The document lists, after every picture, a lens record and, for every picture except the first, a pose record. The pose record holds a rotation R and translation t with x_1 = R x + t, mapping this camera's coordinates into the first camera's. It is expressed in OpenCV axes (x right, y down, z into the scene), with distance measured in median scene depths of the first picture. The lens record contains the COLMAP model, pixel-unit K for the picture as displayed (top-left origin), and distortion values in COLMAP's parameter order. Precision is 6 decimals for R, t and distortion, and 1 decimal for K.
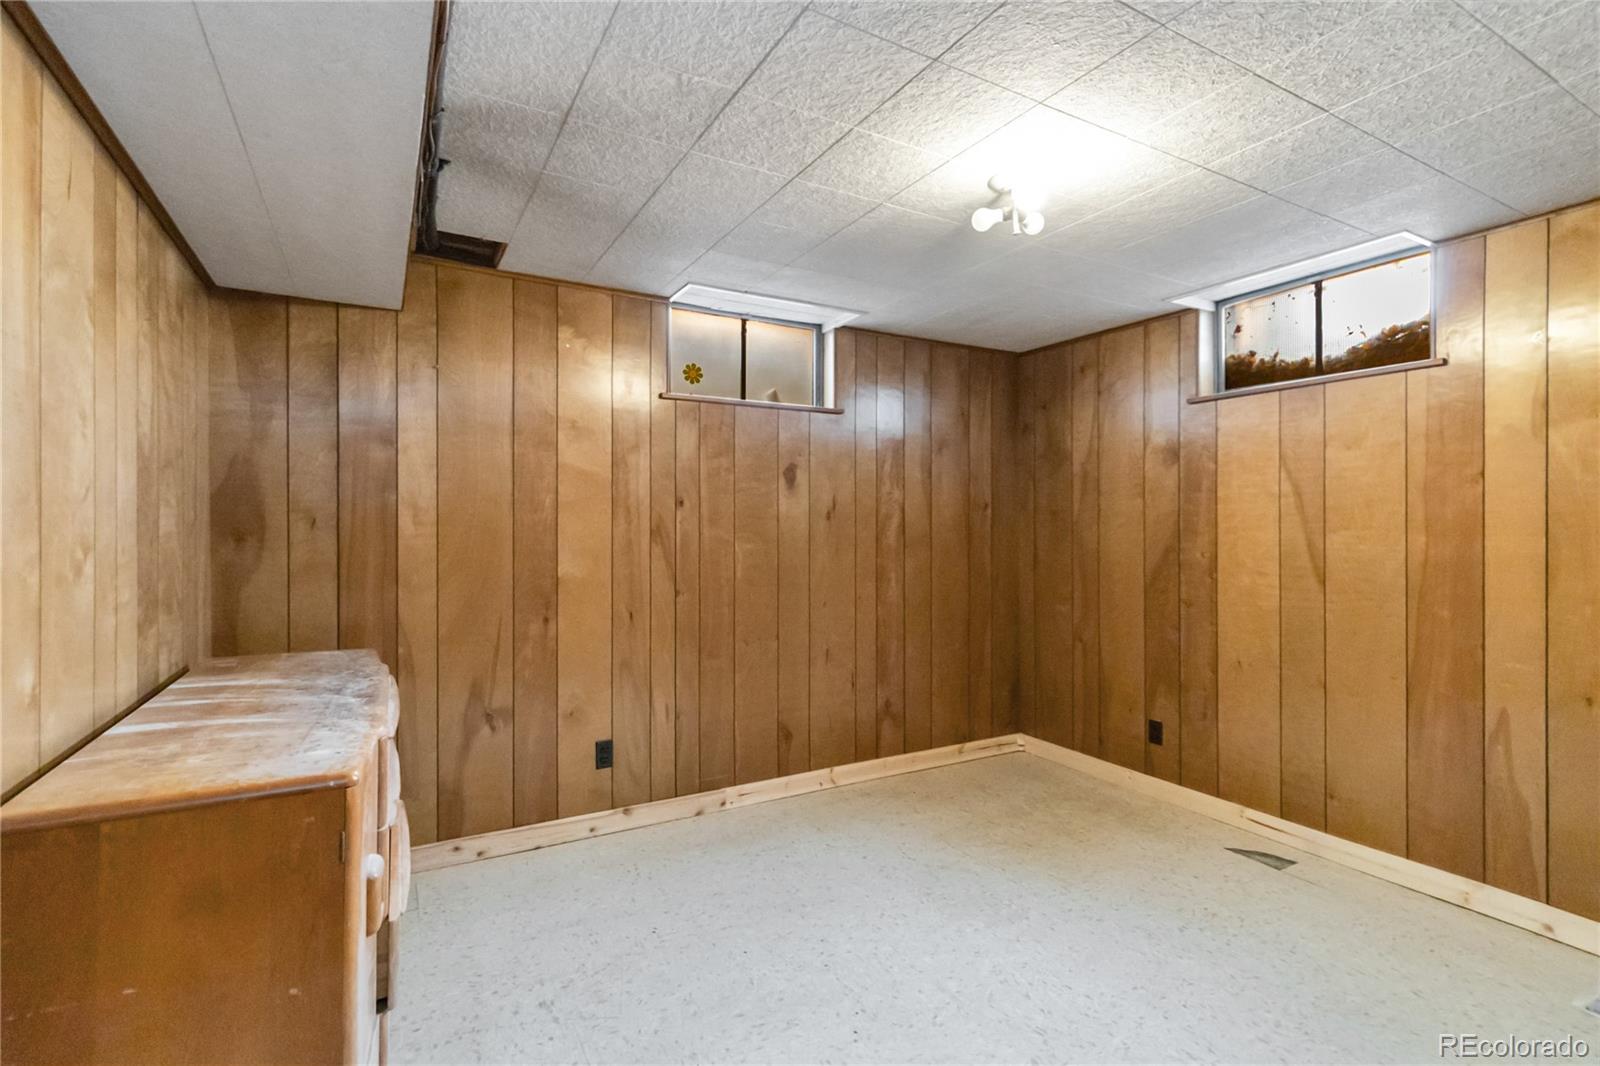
lens RADIAL K [[754.6, 0, 800.9], [0, 754.6, 531.2], [0, 0, 1]] dist [0.010142, 0.000492]
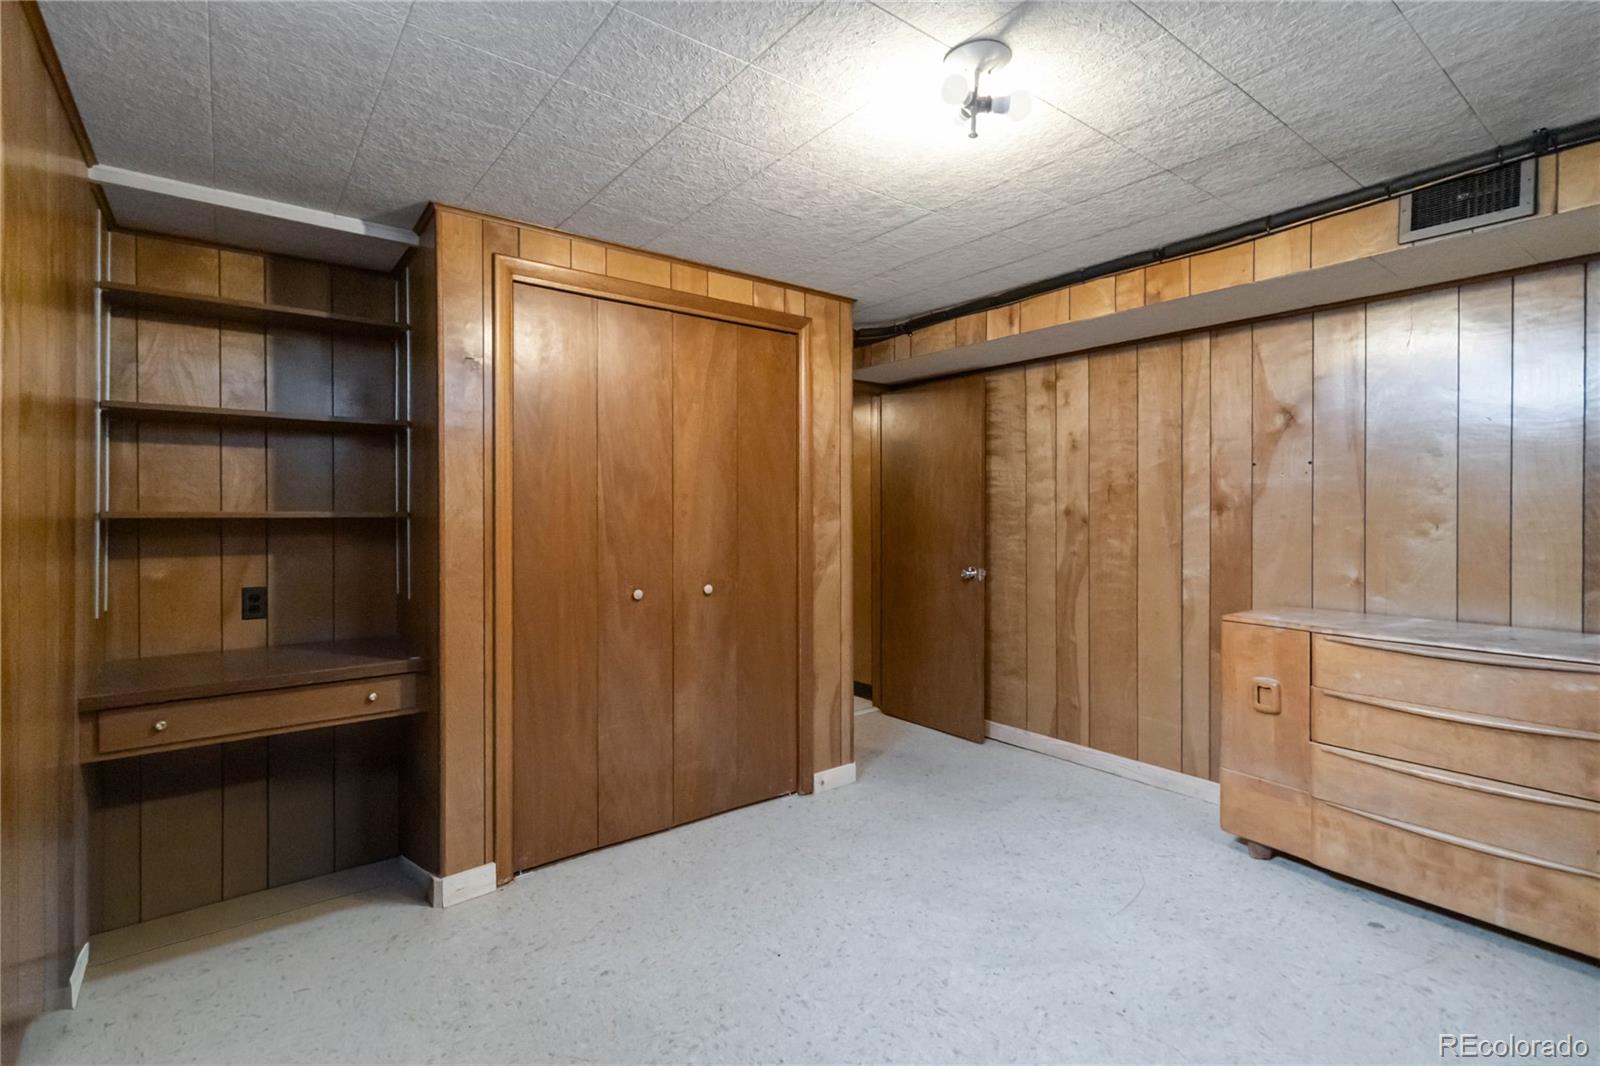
lens RADIAL K [[754.6, 0, 801.7], [0, 754.6, 524.4], [0, 0, 1]] dist [0.010142, 0.000492]
pose [[-0.990016, -0.003884, -0.140899, 0.632645], [-0.004809, 0.999969, 0.006226, 0.012898], [0.140870, 0.006842, -0.990004, 1.936559]]
